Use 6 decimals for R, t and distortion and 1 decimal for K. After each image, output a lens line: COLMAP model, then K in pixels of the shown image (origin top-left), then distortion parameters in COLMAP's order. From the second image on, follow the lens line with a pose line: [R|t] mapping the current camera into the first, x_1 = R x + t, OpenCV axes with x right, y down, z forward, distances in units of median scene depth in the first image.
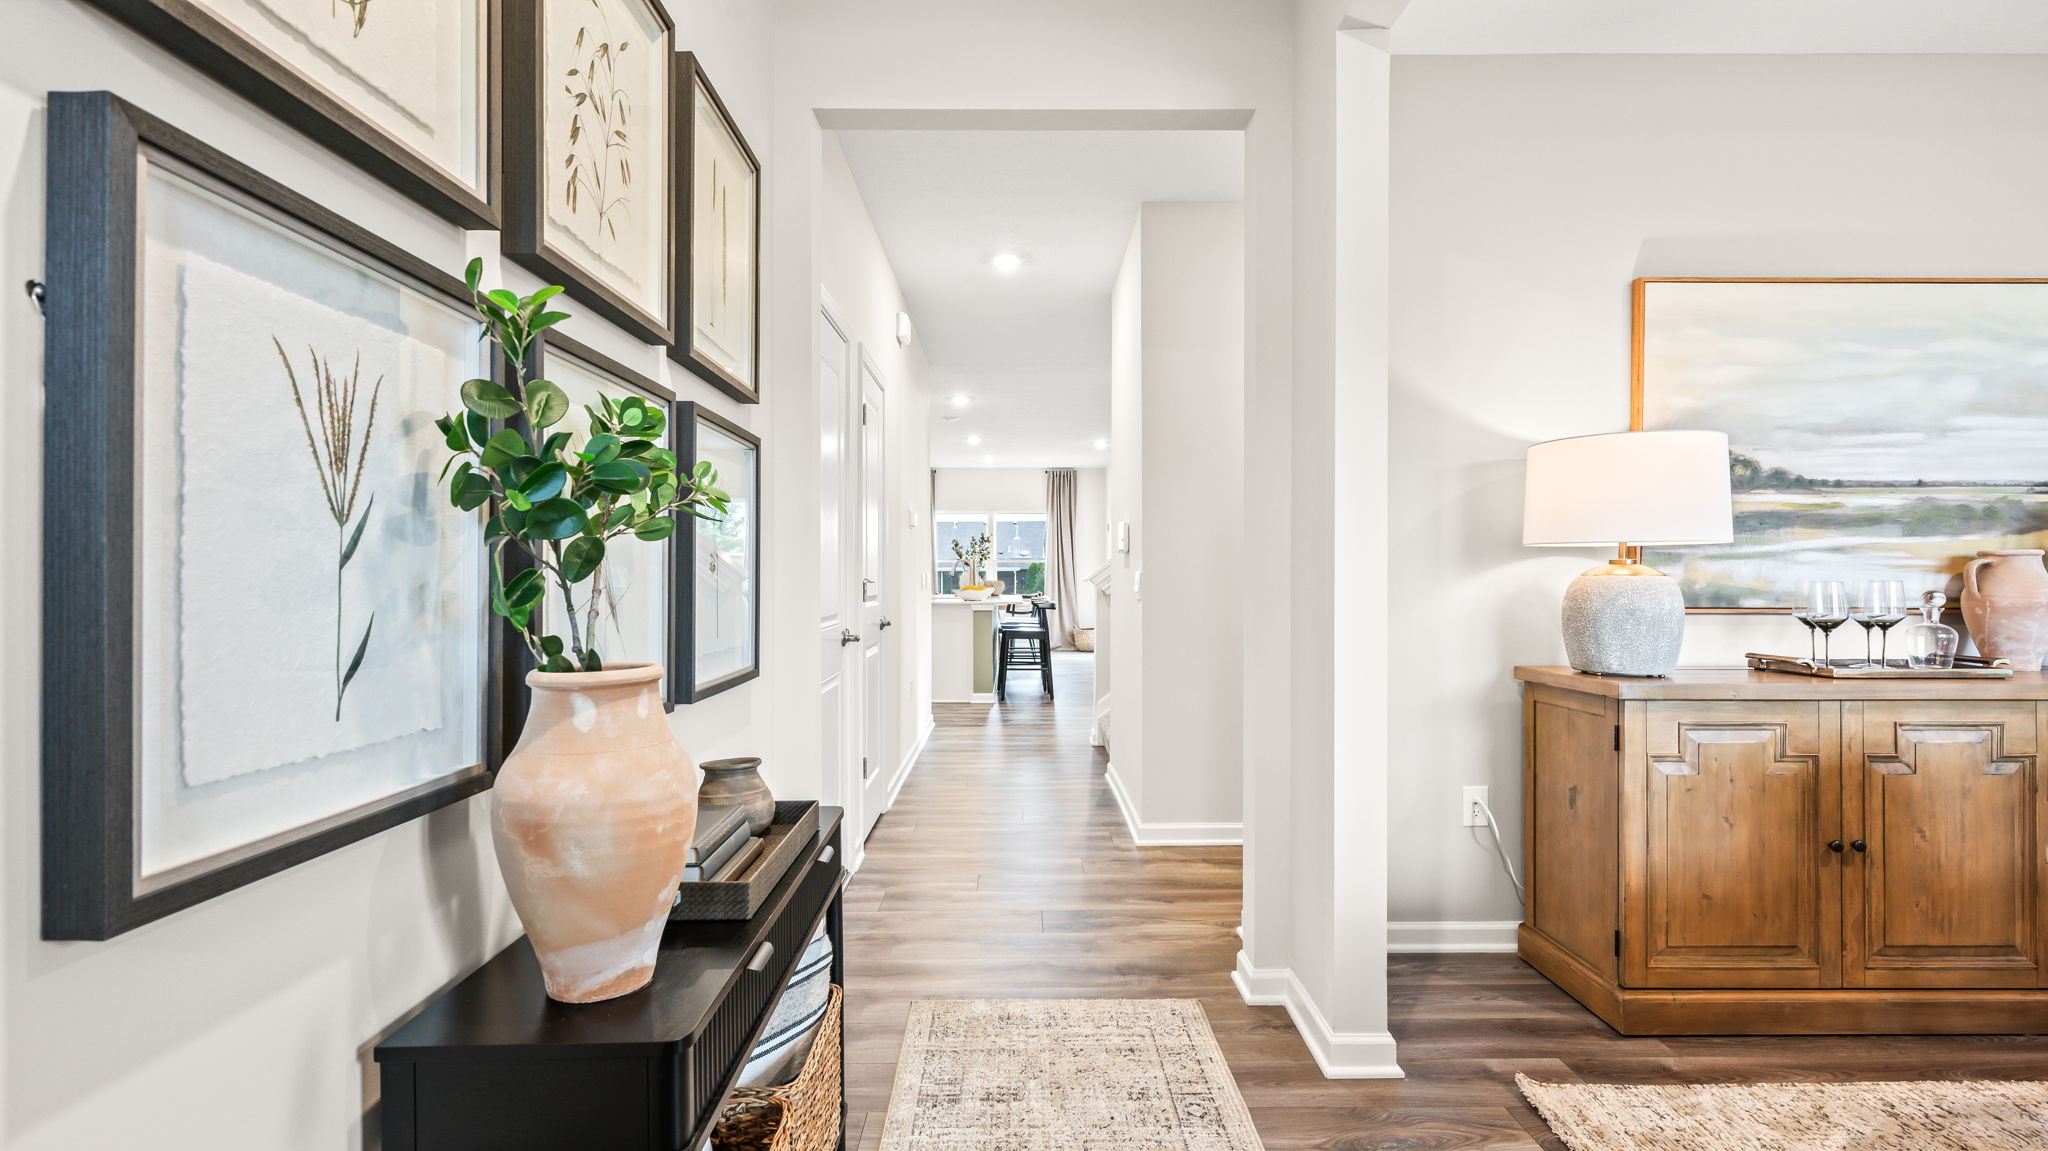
lens RADIAL K [[912.7, 0, 1029.0], [0, 912.7, 565.3], [0, 0, 1]] dist [0.000655, 0.000088]
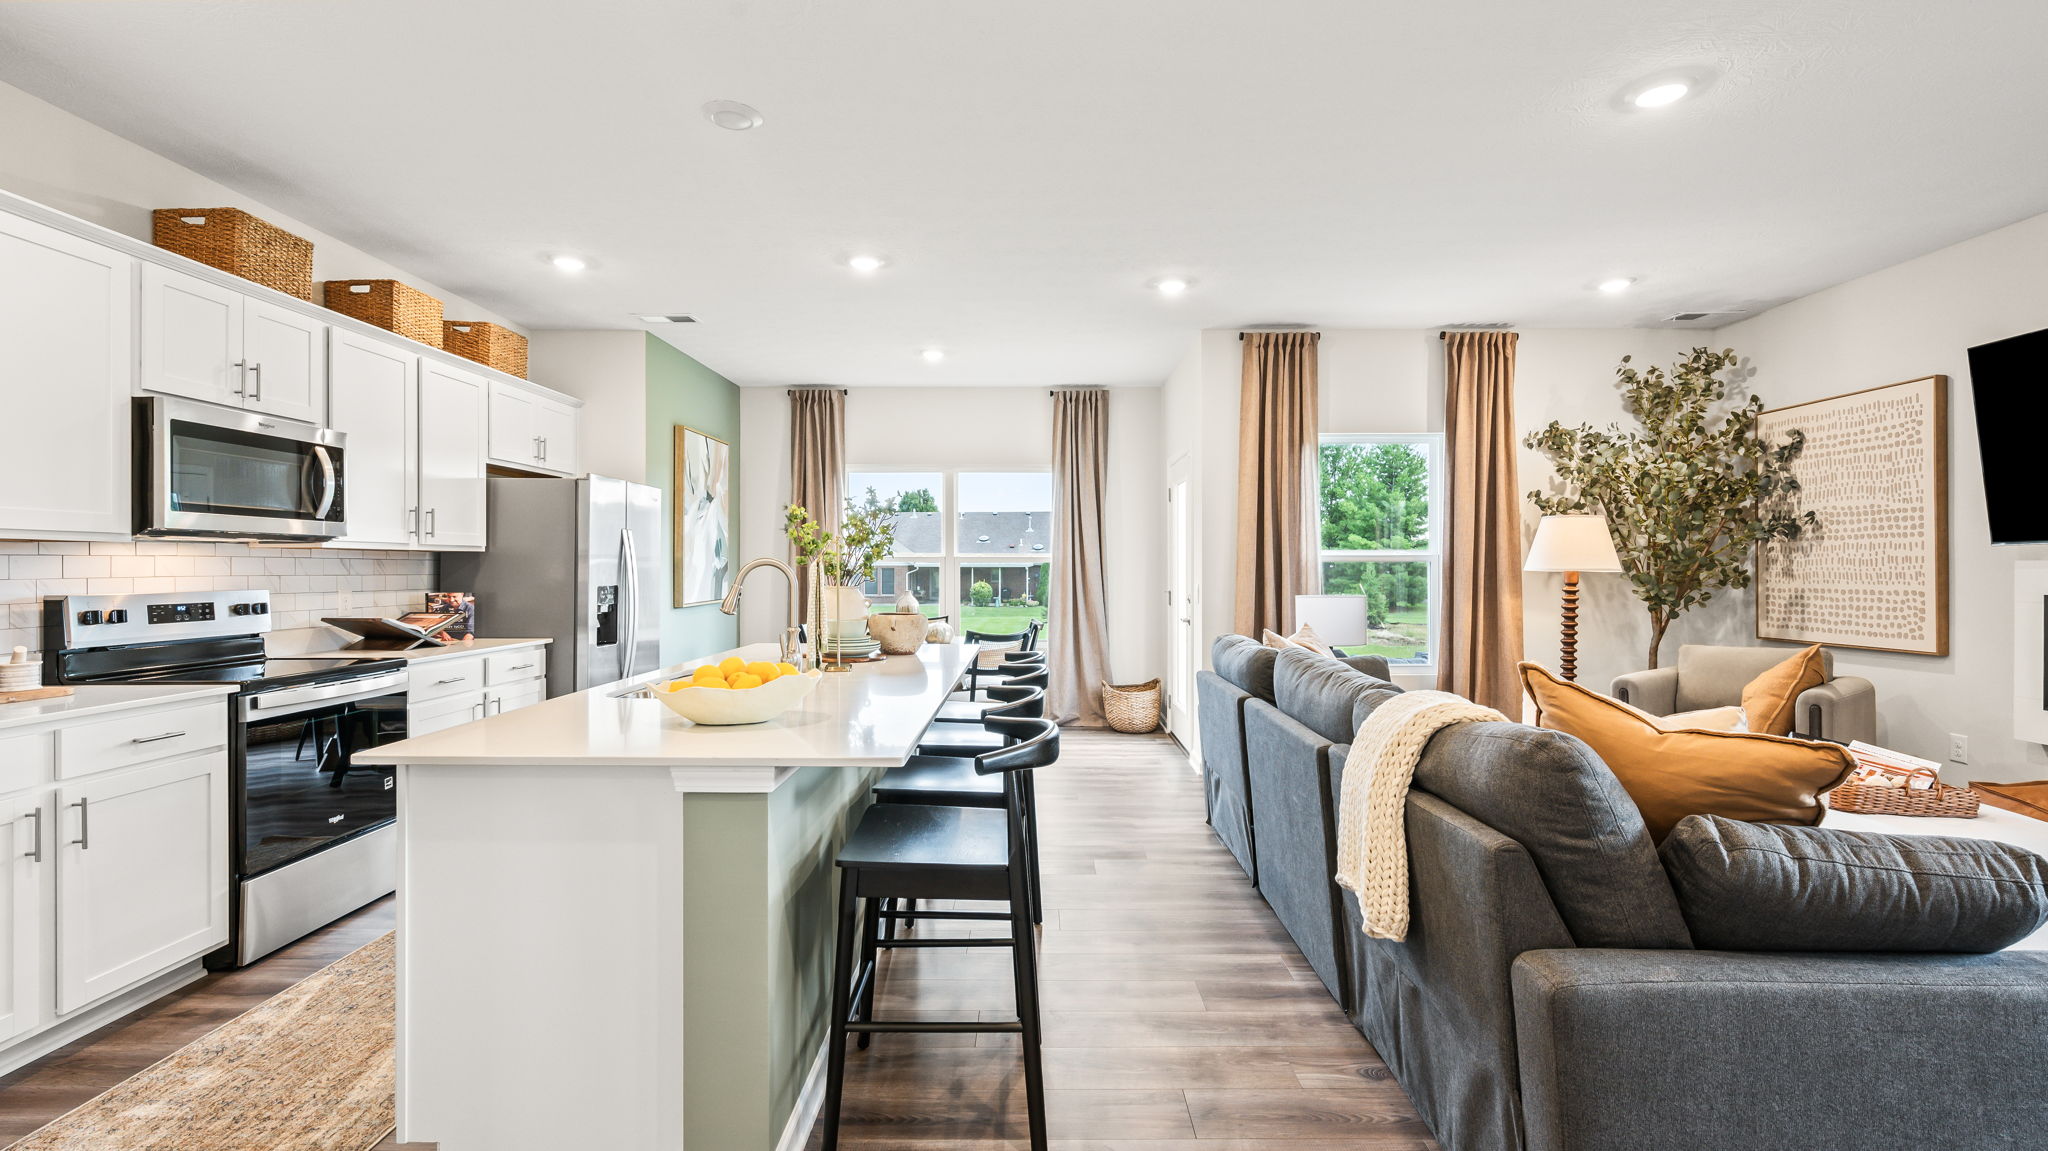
lens RADIAL K [[912.7, 0, 1029.0], [0, 912.7, 565.3], [0, 0, 1]] dist [0.000655, 0.000088]
pose [[0.999789, 0.001990, -0.020433, 0.016667], [-0.001858, 0.999977, 0.006472, -0.004620], [0.020446, -0.006433, 0.999770, 0.466527]]
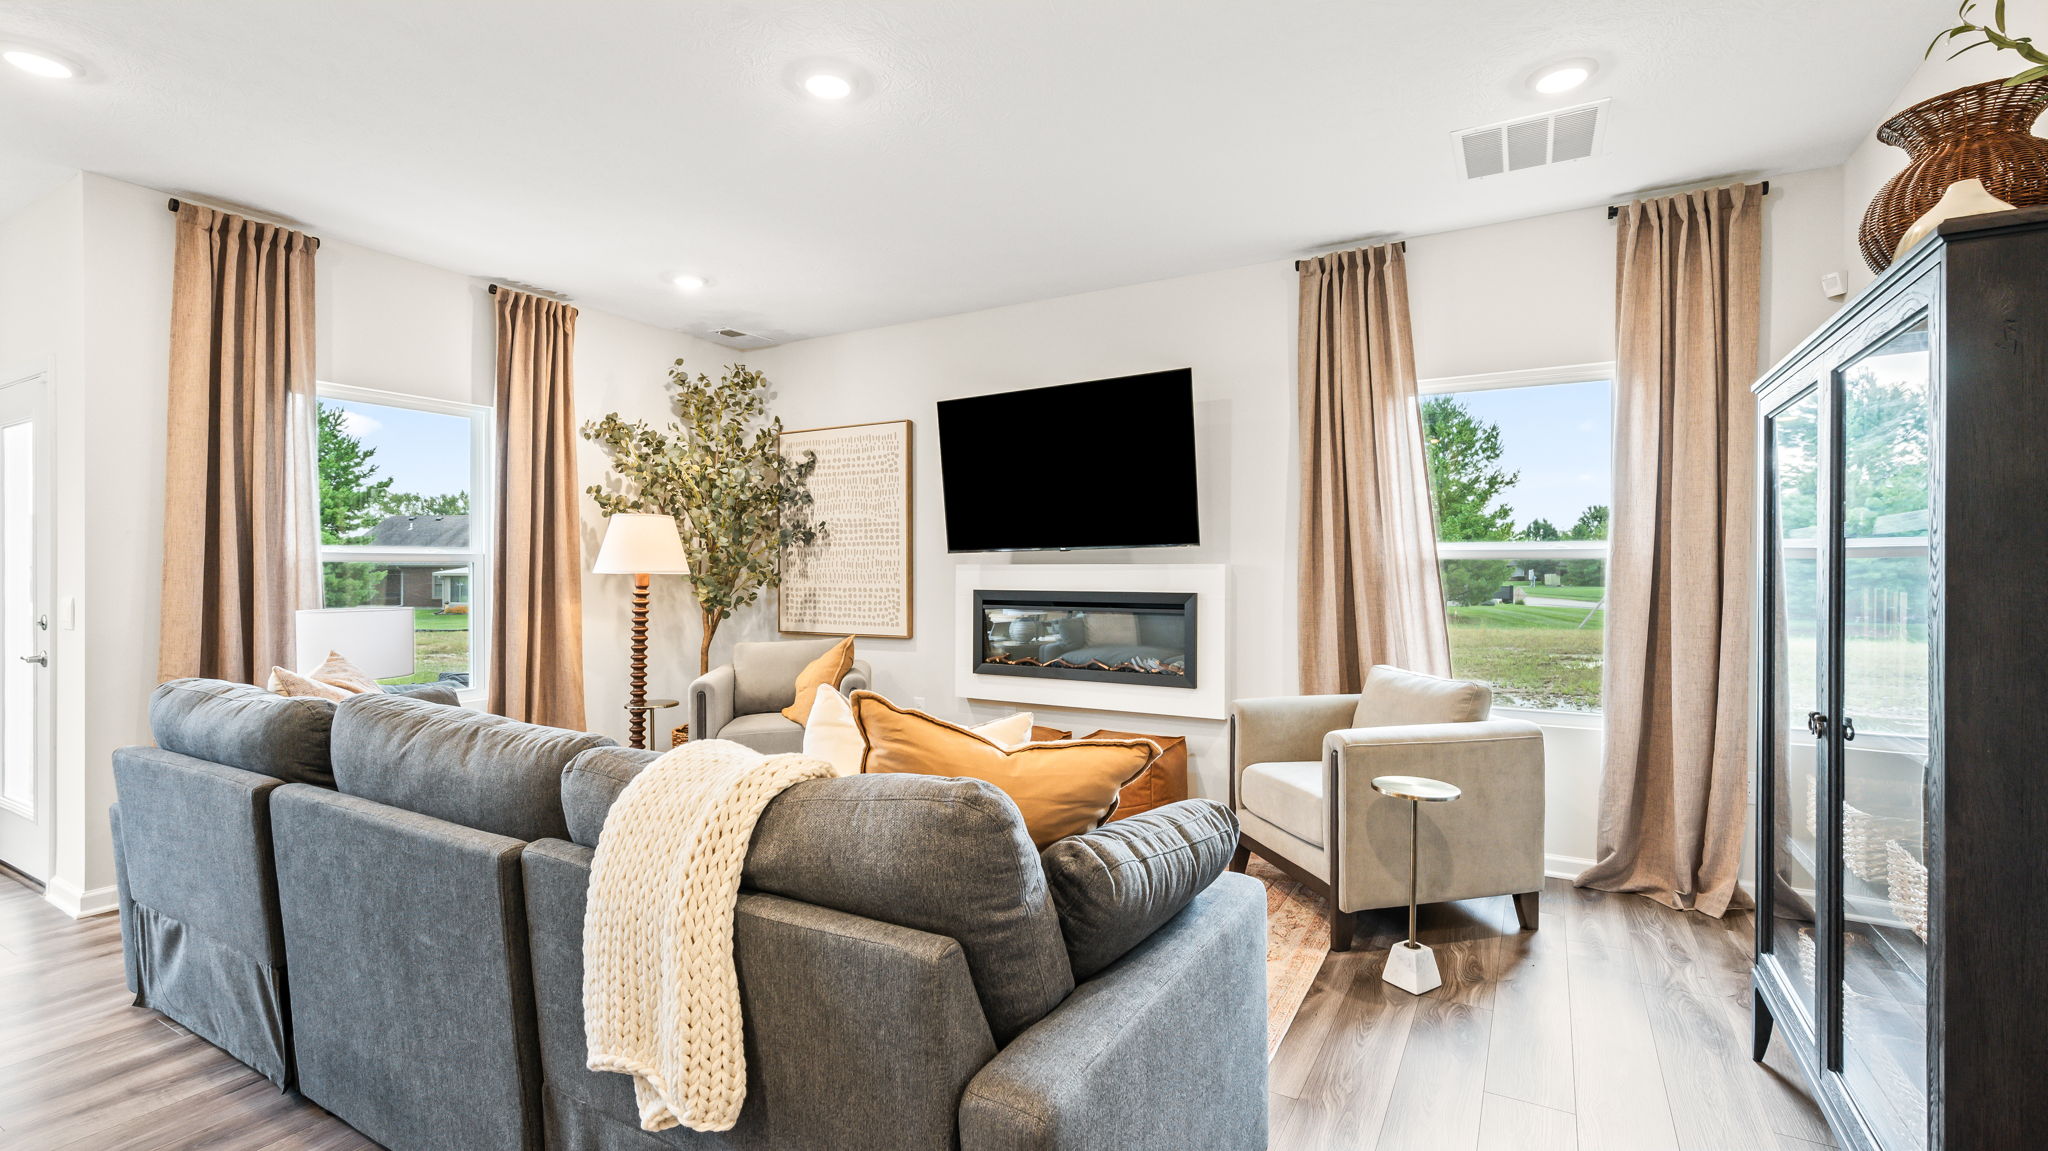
lens RADIAL K [[906.1, 0, 1031.9], [0, 906.1, 571.0], [0, 0, 1]] dist [-0.002399, 0.000467]
pose [[0.507882, 0.000628, 0.861426, 0.005840], [-0.009236, 0.999946, 0.004716, -0.004217], [-0.861377, -0.010351, 0.507861, 0.534641]]
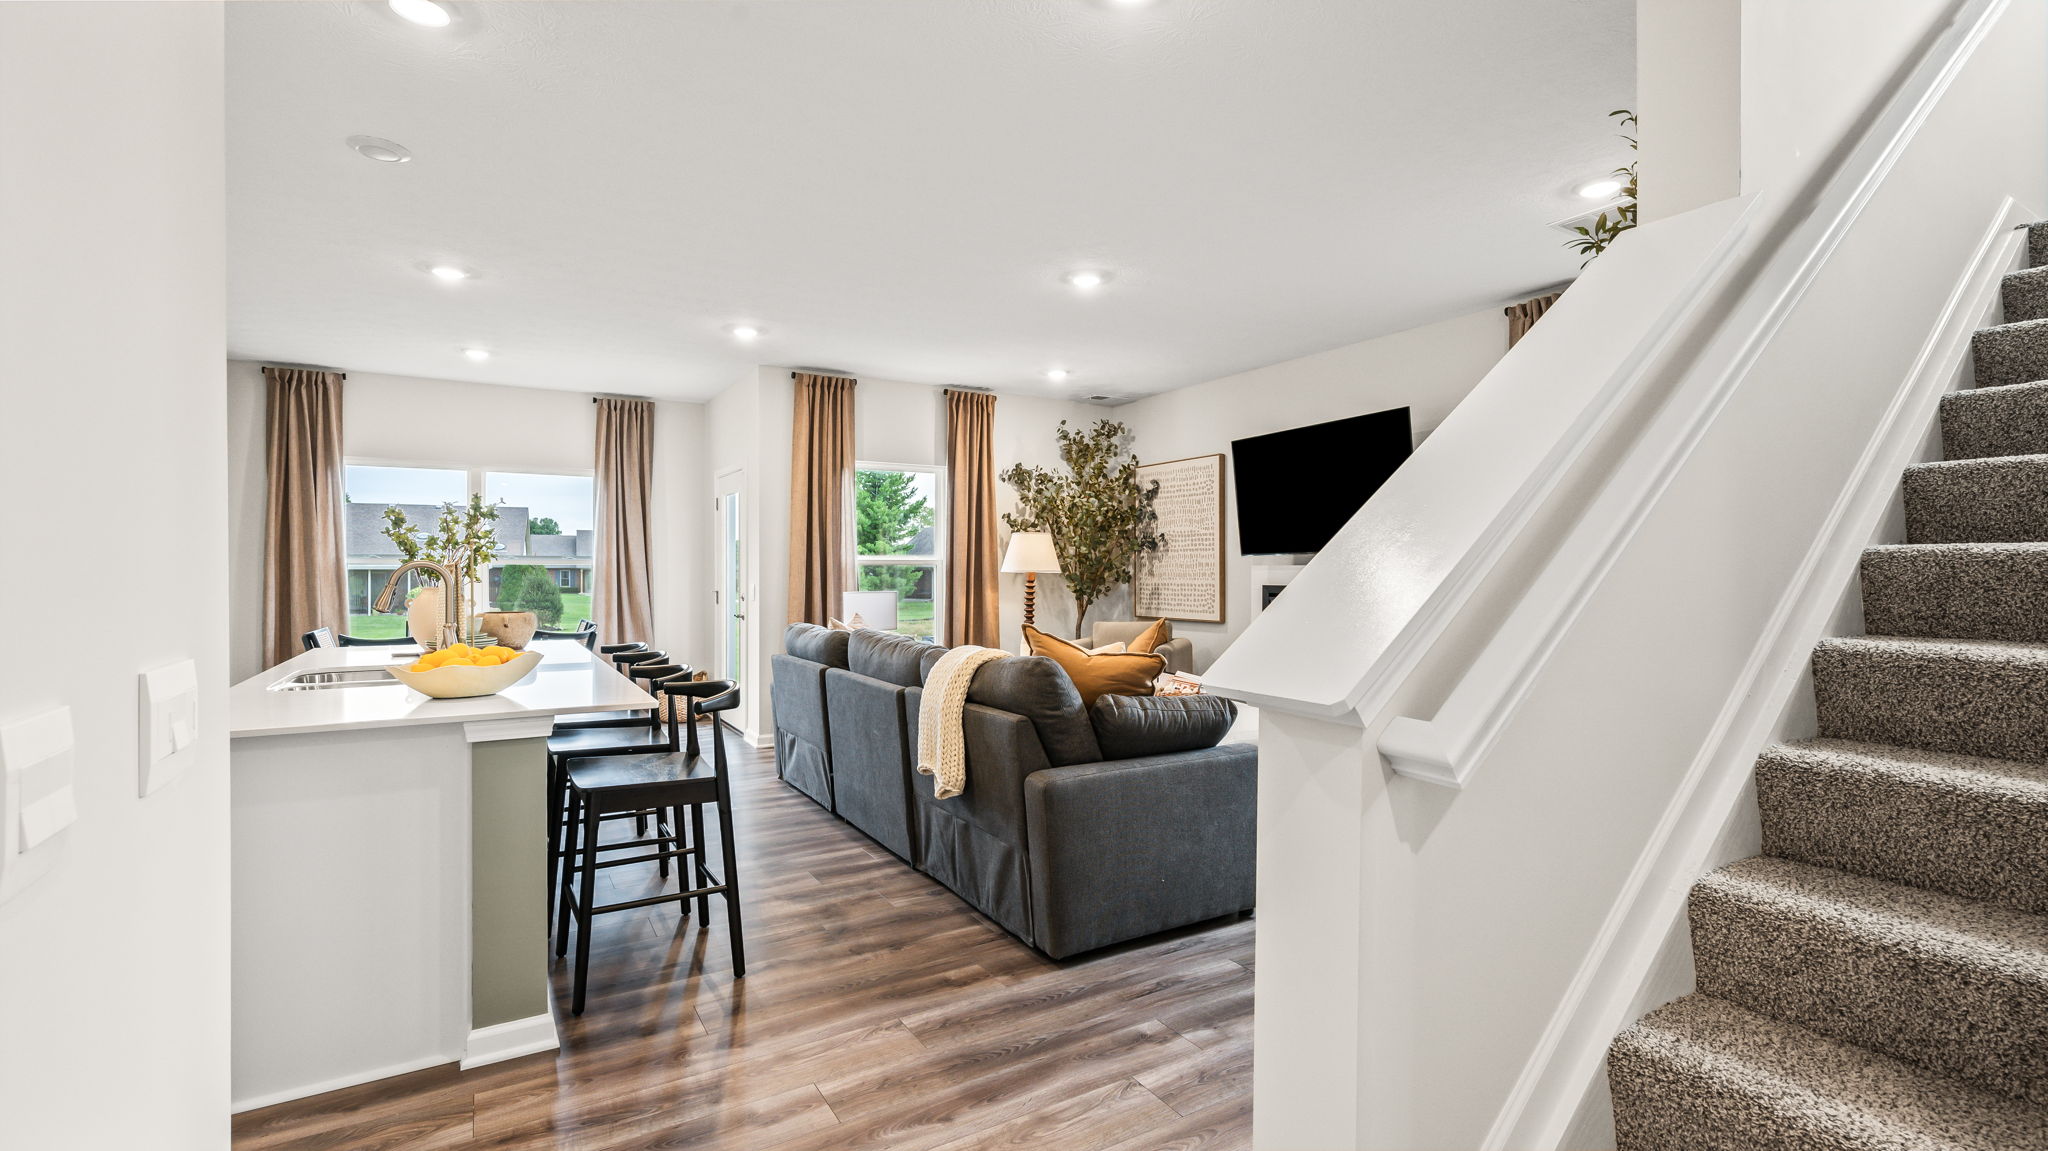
lens RADIAL K [[906.1, 0, 1031.9], [0, 906.1, 571.0], [0, 0, 1]] dist [-0.002399, 0.000467]
pose [[0.860565, 0.001491, 0.509338, -0.032374], [-0.006282, 0.999951, 0.007688, -0.004897], [-0.509301, -0.009816, 0.860532, 0.397949]]
